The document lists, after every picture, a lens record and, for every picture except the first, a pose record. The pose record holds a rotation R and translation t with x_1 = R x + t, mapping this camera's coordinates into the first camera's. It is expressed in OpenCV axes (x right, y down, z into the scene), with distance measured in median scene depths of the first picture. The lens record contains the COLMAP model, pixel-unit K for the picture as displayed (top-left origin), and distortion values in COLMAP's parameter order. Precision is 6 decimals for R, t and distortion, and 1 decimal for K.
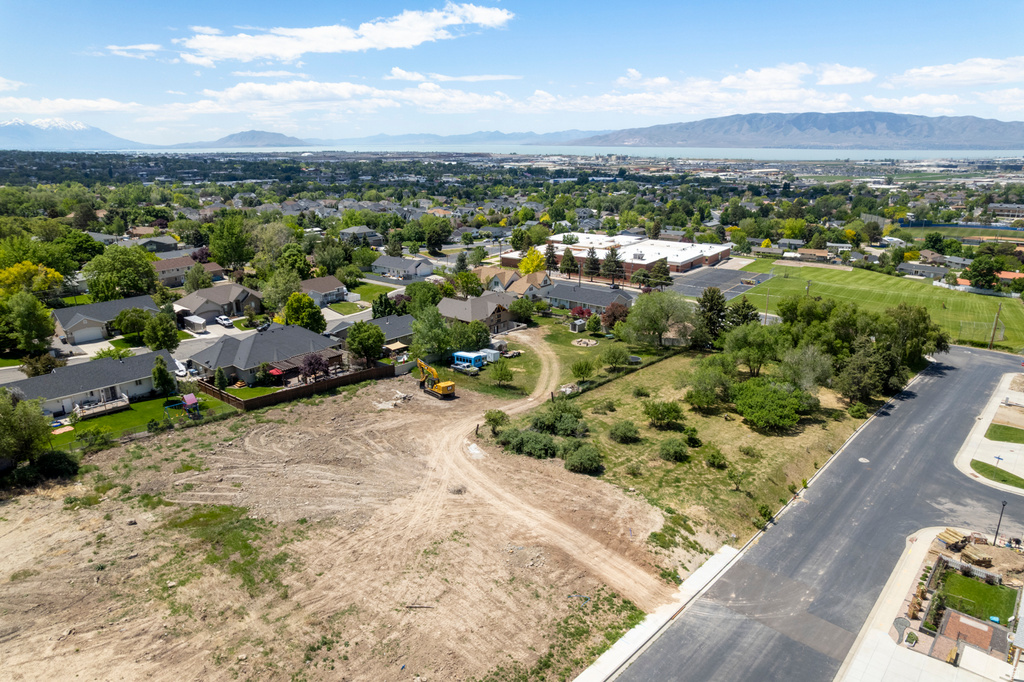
lens RADIAL K [[653.8, 0, 513.7], [0, 653.8, 347.7], [0, 0, 1]] dist [-0.079509, 0.072035]
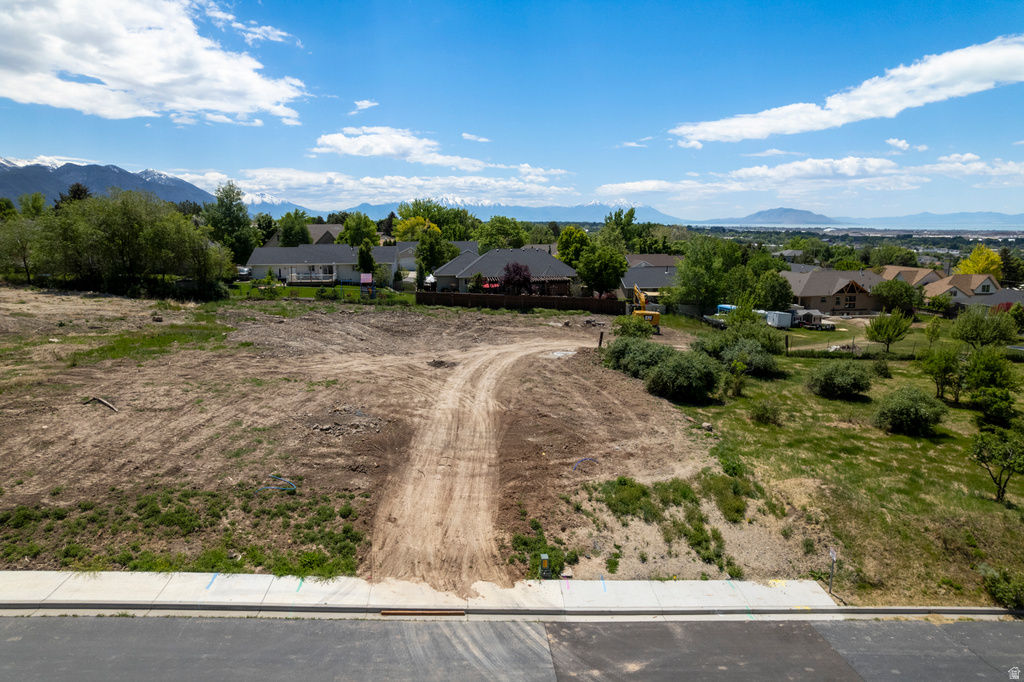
lens RADIAL K [[653.8, 0, 513.7], [0, 653.8, 346.3], [0, 0, 1]] dist [-0.079509, 0.072035]
pose [[0.728565, 0.129010, -0.672718, 0.361327], [-0.206117, 0.977876, -0.035696, 0.197289], [0.653229, 0.164666, 0.739038, 0.541598]]
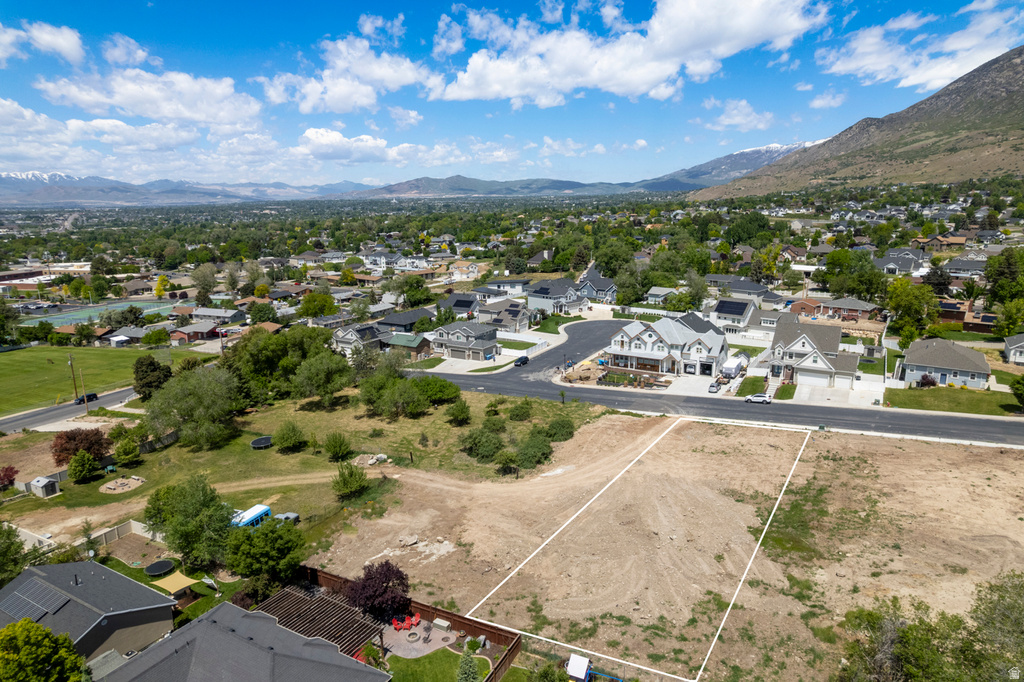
lens RADIAL K [[653.8, 0, 515.3], [0, 653.8, 345.8], [0, 0, 1]] dist [-0.079509, 0.072035]
pose [[-0.209028, -0.217340, 0.953452, -1.124834], [0.302377, 0.912845, 0.274375, -0.384295], [-0.929987, 0.345654, -0.125091, 1.221678]]
